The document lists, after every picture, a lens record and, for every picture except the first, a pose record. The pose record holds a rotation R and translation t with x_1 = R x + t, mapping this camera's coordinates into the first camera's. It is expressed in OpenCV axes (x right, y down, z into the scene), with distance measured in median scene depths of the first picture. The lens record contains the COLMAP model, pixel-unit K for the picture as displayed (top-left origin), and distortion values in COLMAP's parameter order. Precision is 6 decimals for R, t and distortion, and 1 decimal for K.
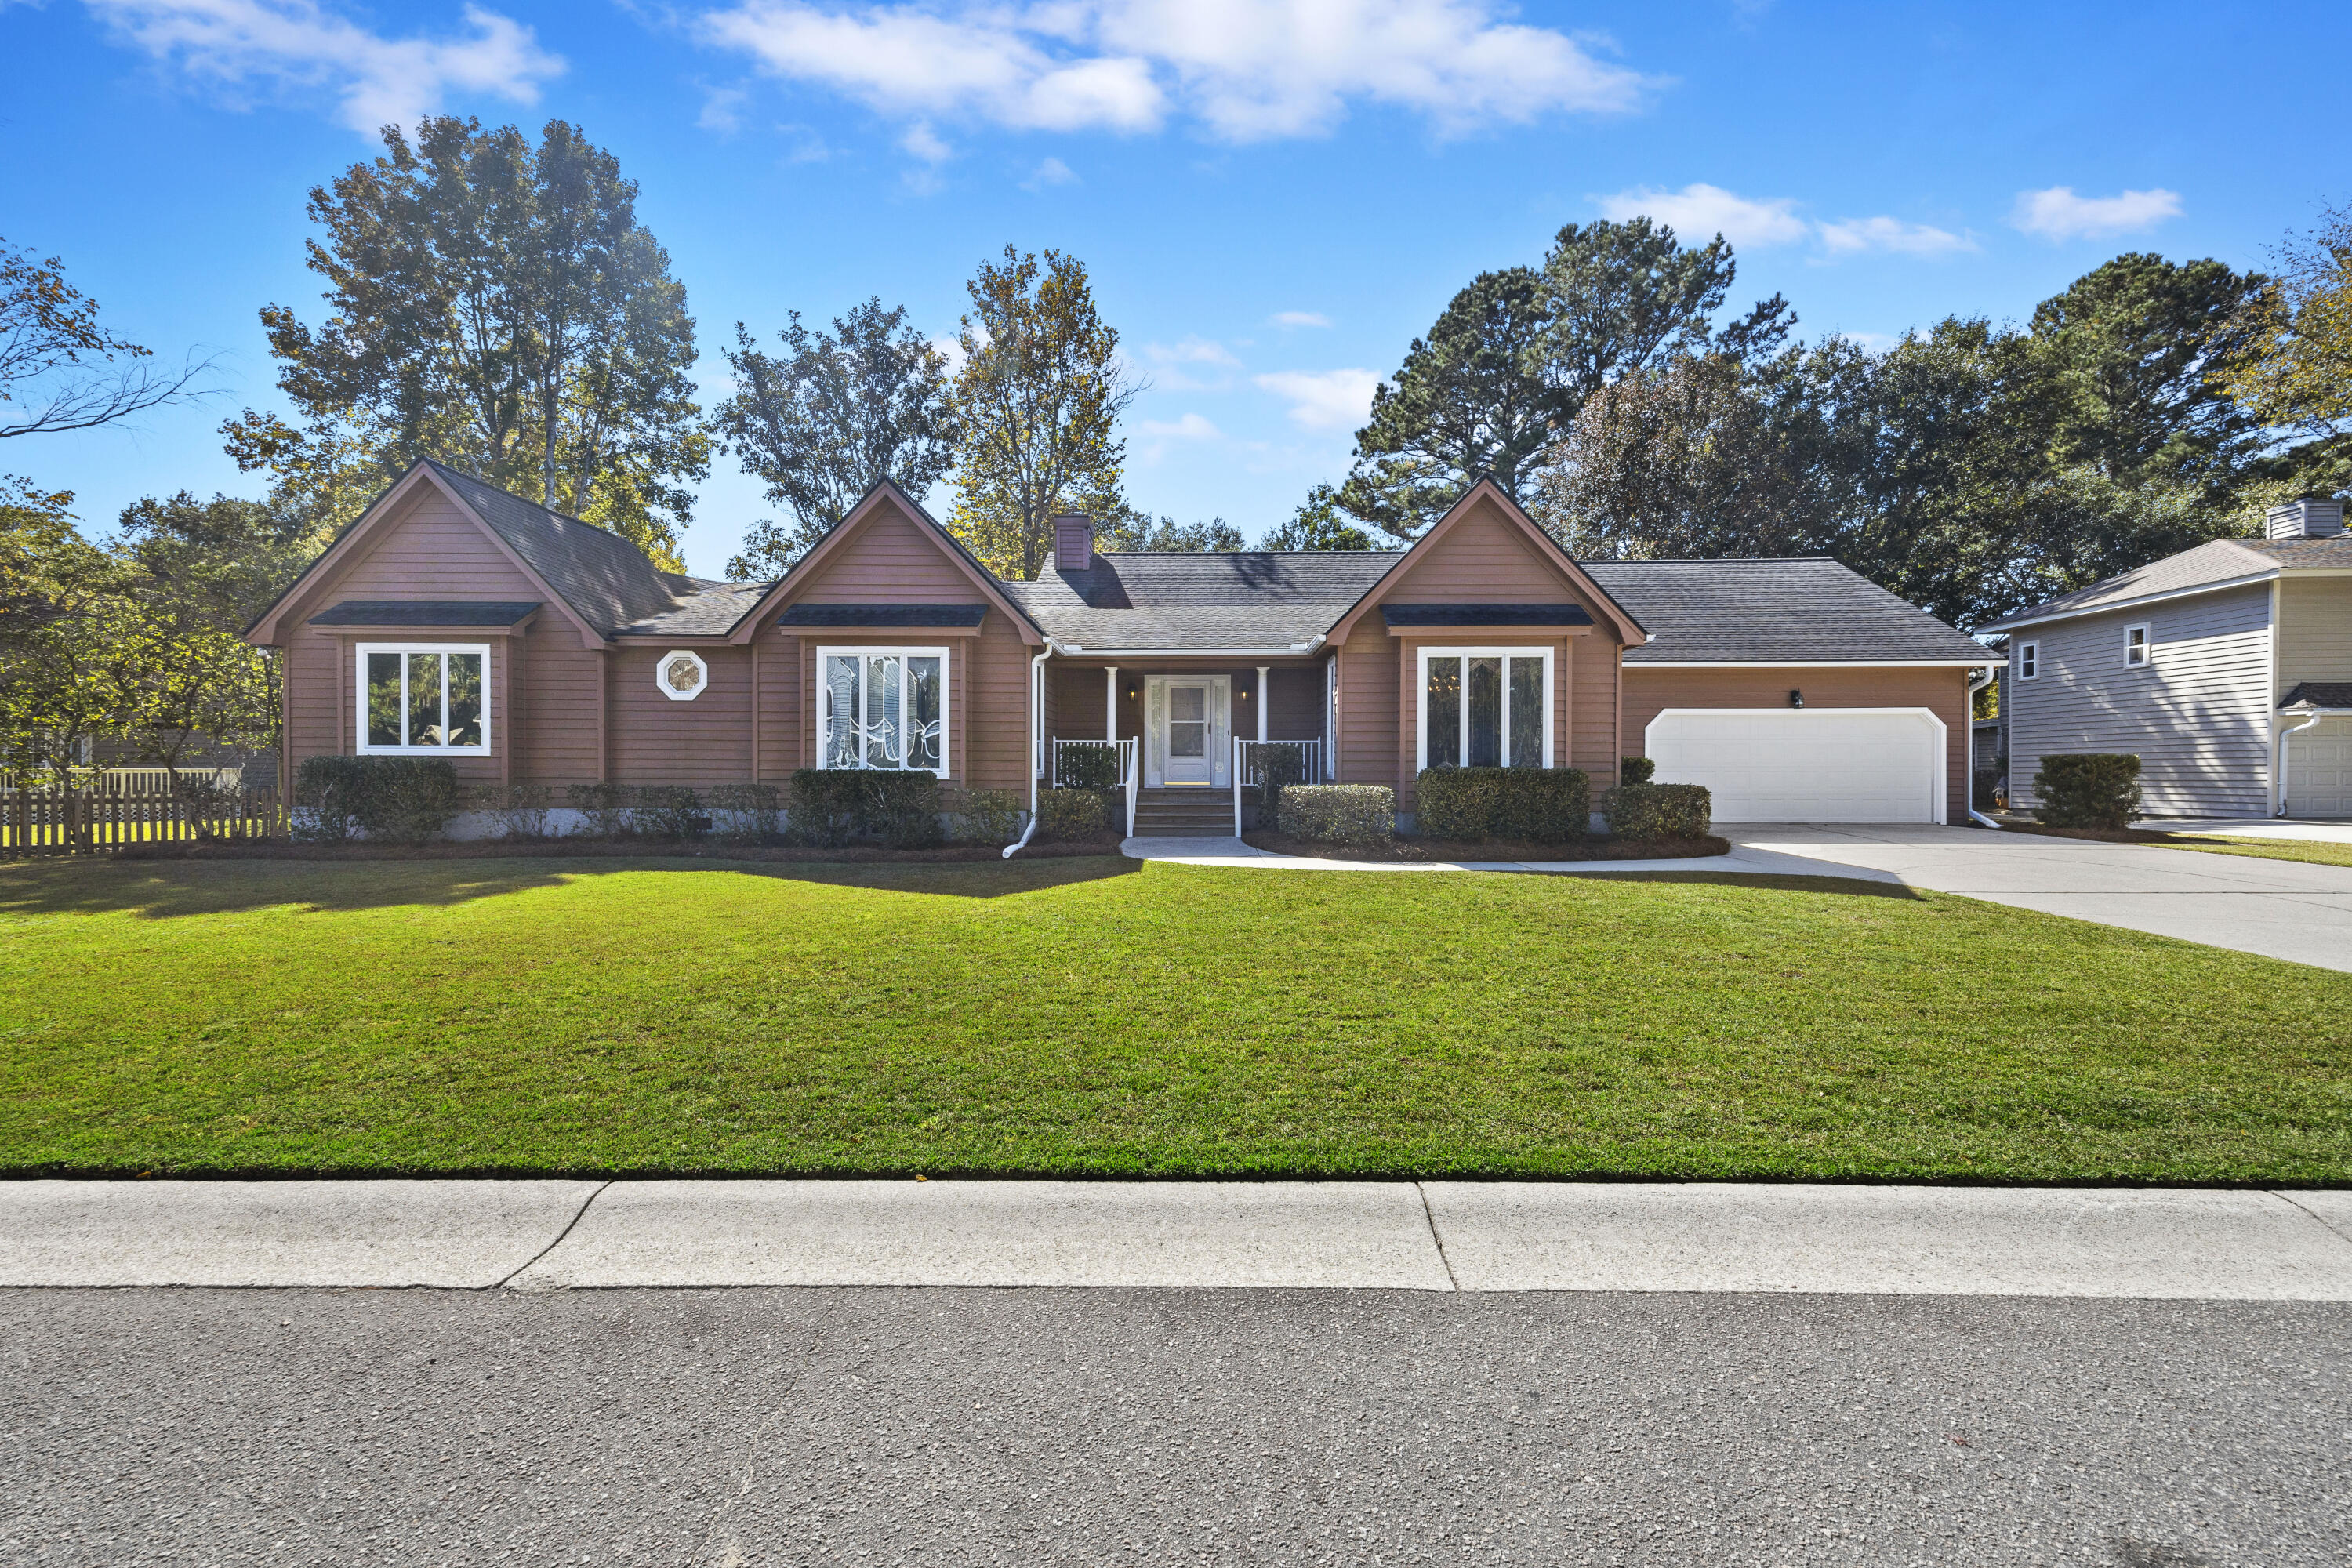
lens RADIAL K [[994.4, 0, 1183.8], [0, 994.4, 792.0], [0, 0, 1]] dist [0.012482, -0.000285]
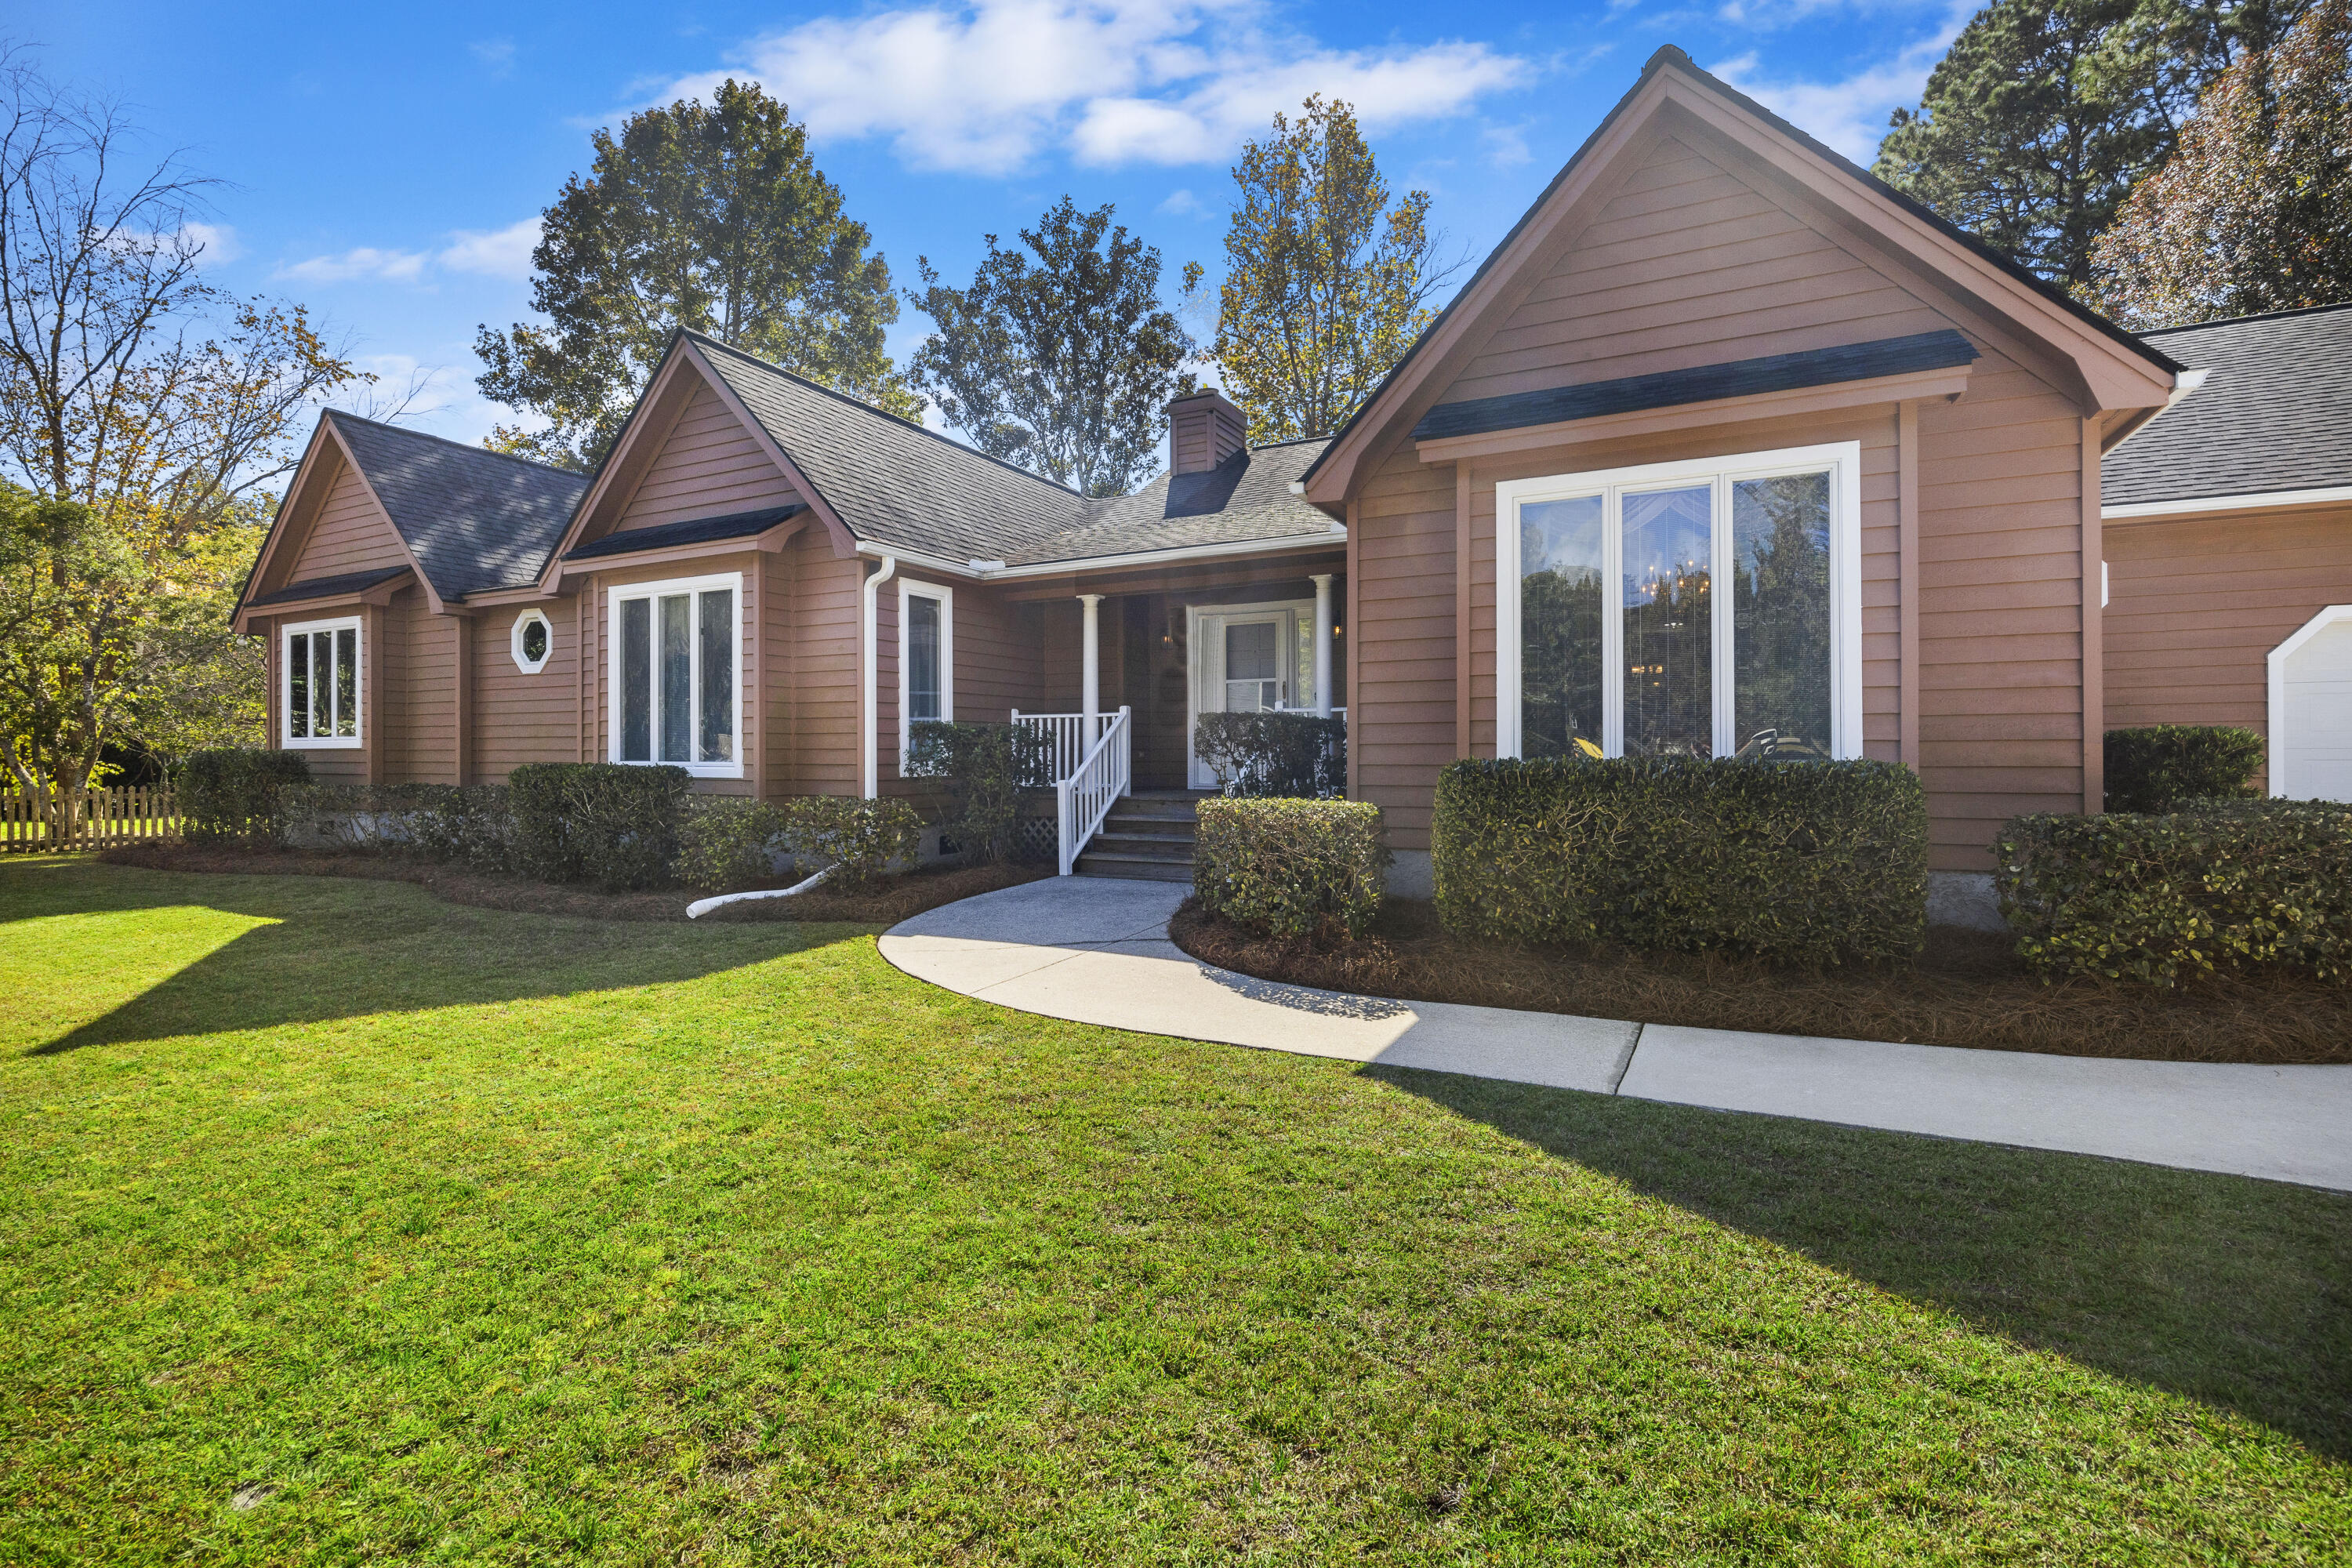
lens RADIAL K [[1036.4, 0, 1173.8], [0, 1036.4, 763.9], [0, 0, 1]] dist [-0.011938, -0.001346]
pose [[0.895799, -0.001139, -0.444457, 0.260600], [-0.004605, 0.999919, -0.011844, -0.013477], [0.444435, 0.012657, 0.895722, 0.446266]]
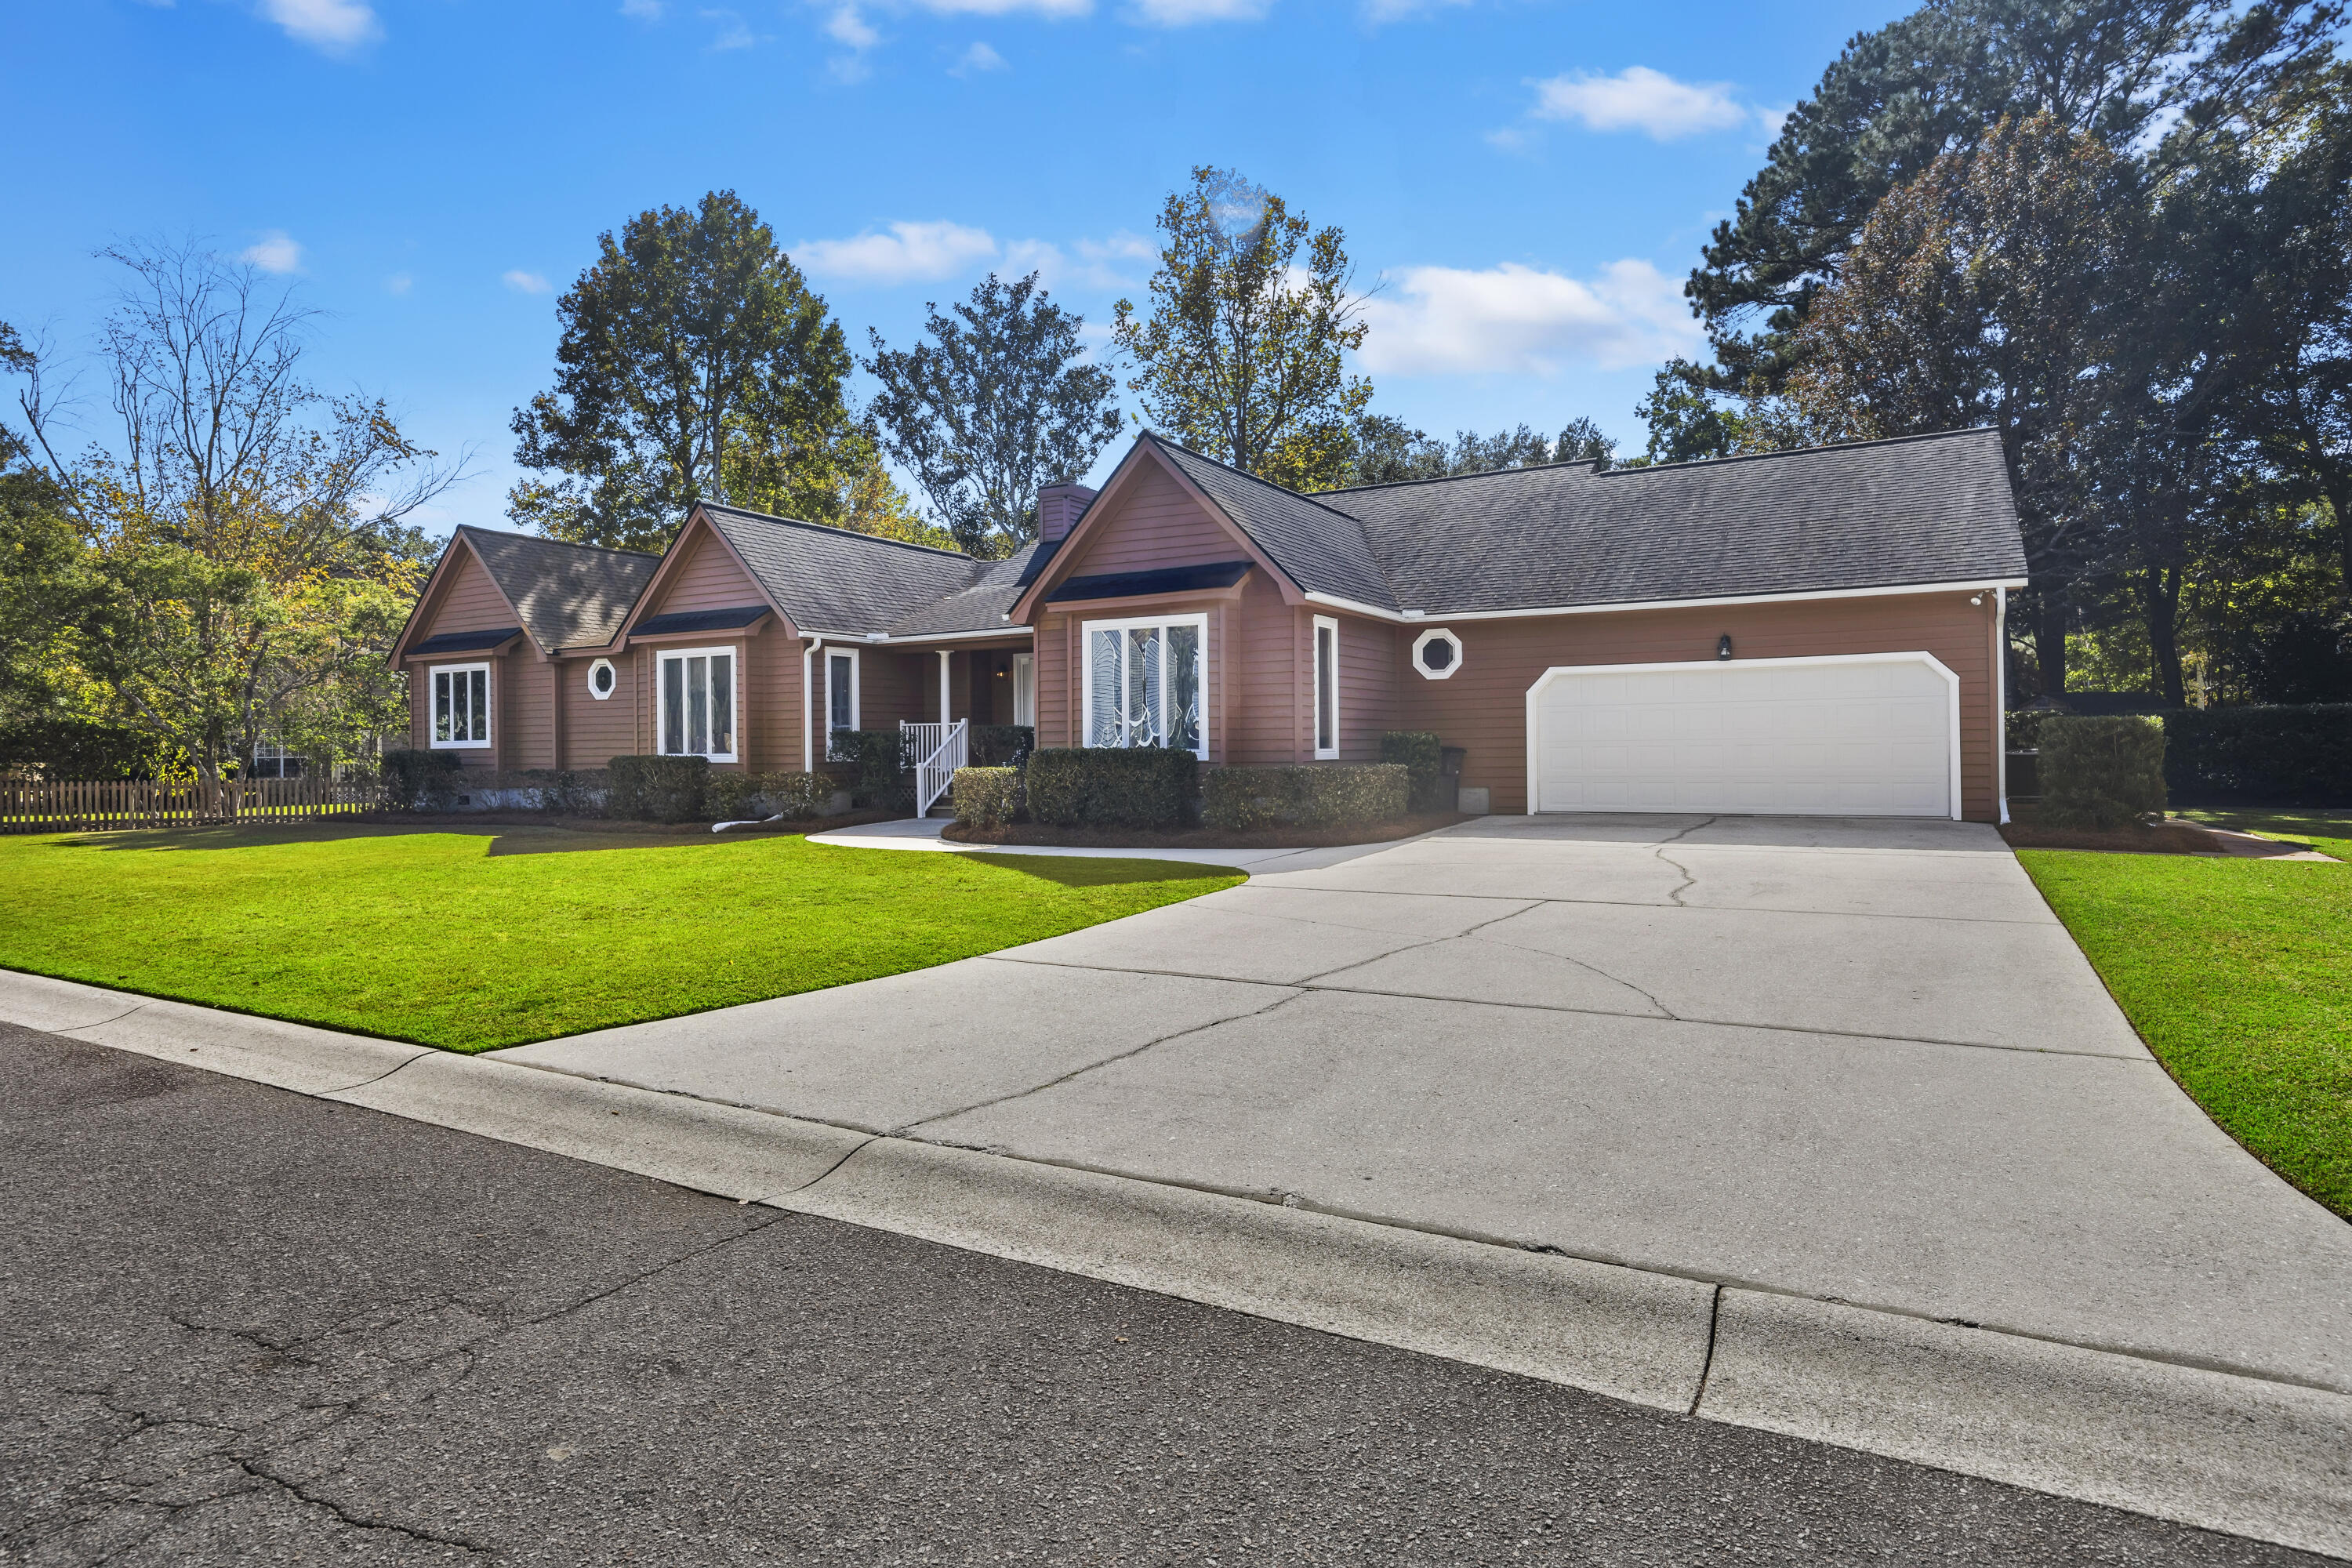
lens RADIAL K [[1277.9, 0, 1170.7], [0, 1277.9, 768.8], [0, 0, 1]] dist [-0.007606, -0.000092]
pose [[0.873473, -0.003861, -0.486857, 0.757119], [0.000411, 0.999974, -0.007193, 0.003057], [0.486872, 0.006083, 0.873452, -0.018498]]
